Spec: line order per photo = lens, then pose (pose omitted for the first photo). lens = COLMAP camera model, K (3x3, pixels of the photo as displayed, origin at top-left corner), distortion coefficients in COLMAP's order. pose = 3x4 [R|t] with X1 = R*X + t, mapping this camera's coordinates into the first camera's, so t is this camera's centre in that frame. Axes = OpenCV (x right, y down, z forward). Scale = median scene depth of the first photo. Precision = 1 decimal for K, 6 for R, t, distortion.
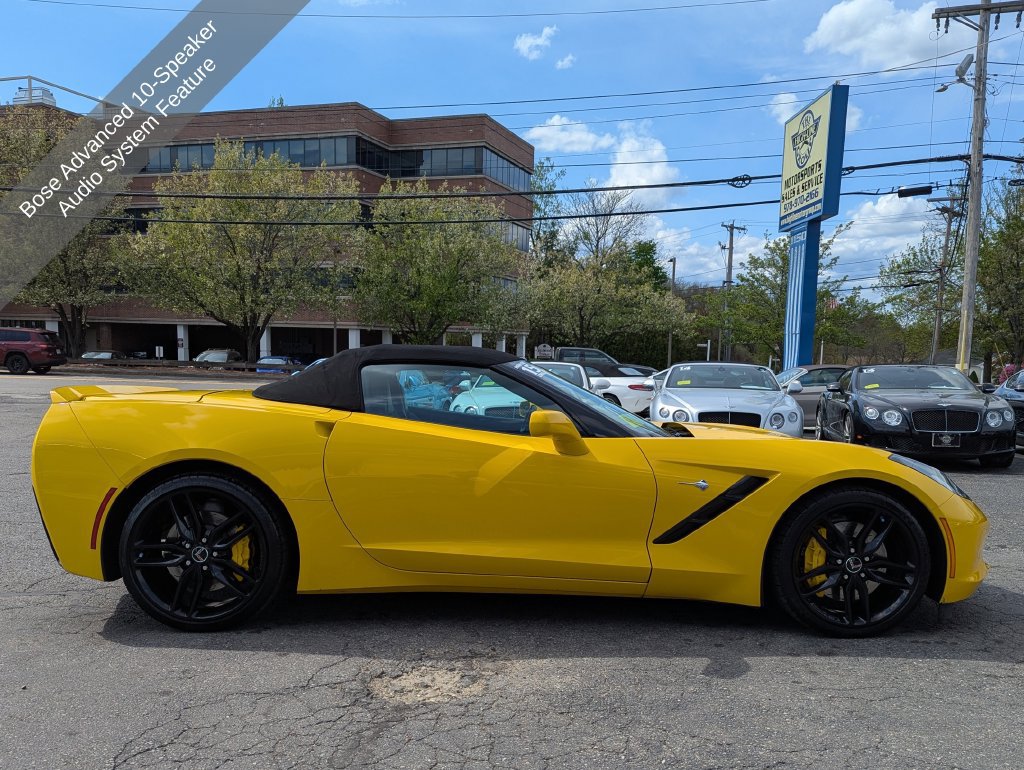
lens RADIAL K [[890.6, 0, 511.0], [0, 890.6, 435.5], [0, 0, 1]] dist [0.049343, -0.003092]
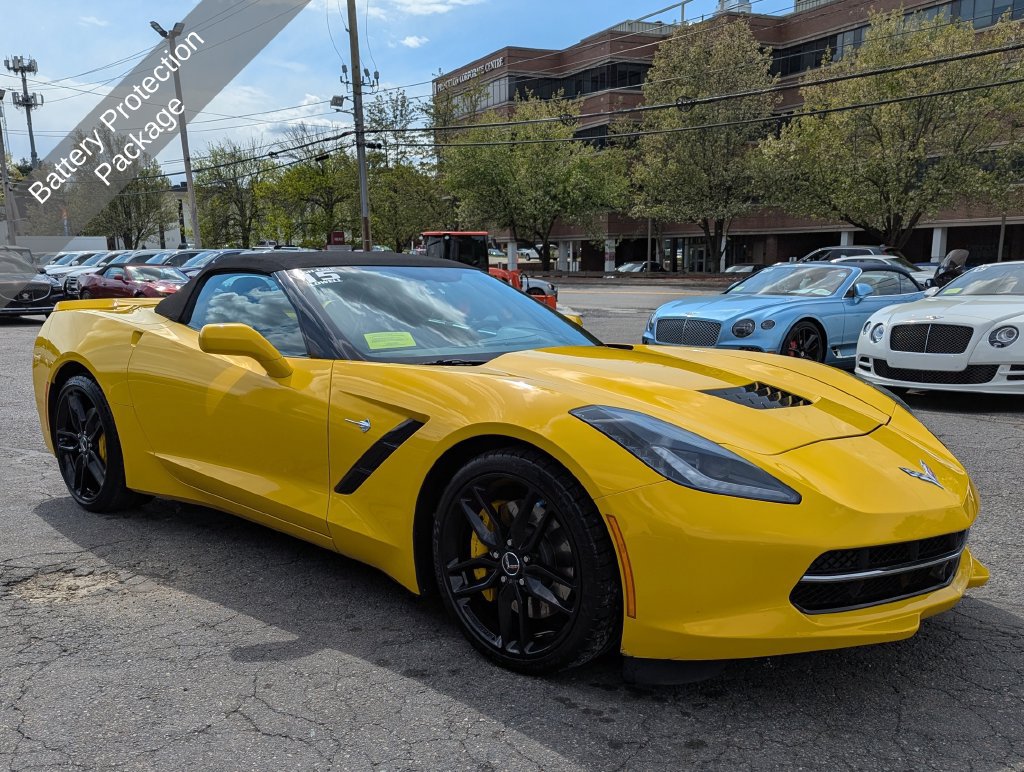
lens RADIAL K [[958.6, 0, 481.2], [0, 958.6, 413.9], [0, 0, 1]] dist [0.085458, -0.065200]
pose [[0.692102, 0.083884, -0.716909, 0.875852], [-0.039479, 0.996137, 0.078443, -0.024221], [0.720719, -0.025988, 0.692740, 0.486133]]
